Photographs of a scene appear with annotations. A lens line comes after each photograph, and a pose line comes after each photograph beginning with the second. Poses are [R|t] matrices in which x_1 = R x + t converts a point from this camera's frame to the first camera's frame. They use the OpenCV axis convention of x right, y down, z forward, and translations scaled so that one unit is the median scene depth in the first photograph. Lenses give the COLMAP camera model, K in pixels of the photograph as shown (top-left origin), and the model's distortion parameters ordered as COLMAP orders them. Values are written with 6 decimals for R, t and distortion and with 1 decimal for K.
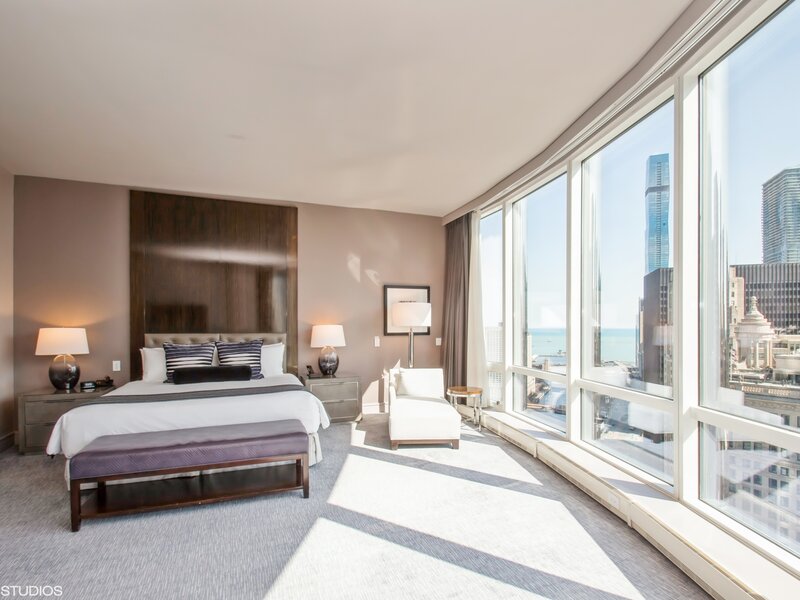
lens RADIAL K [[451.3, 0, 447.0], [0, 451.3, 325.5], [0, 0, 1]] dist [0.002409, 0.002600]
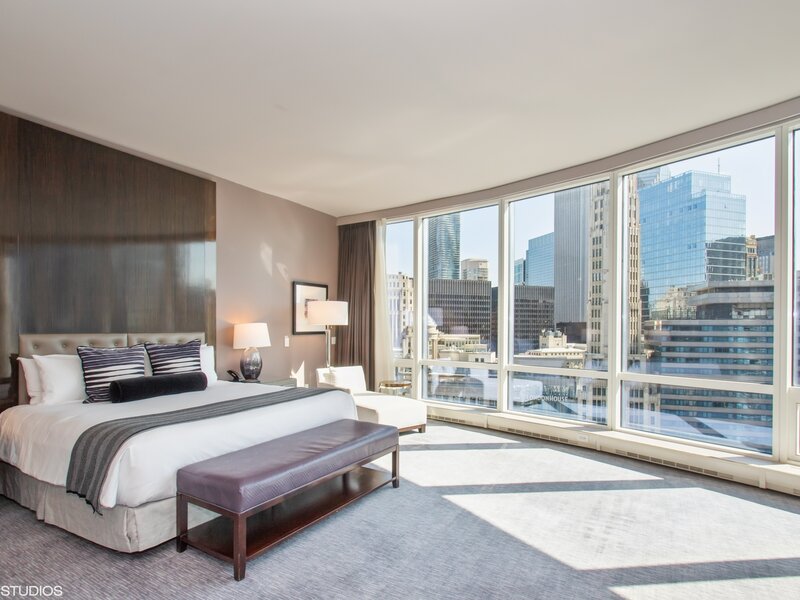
lens RADIAL K [[451.3, 0, 447.0], [0, 451.3, 325.5], [0, 0, 1]] dist [0.002409, 0.002600]
pose [[0.751090, 0.004216, 0.660186, -0.559838], [-0.001376, 0.999987, -0.004821, 0.007381], [-0.660198, 0.002713, 0.751087, 0.088433]]
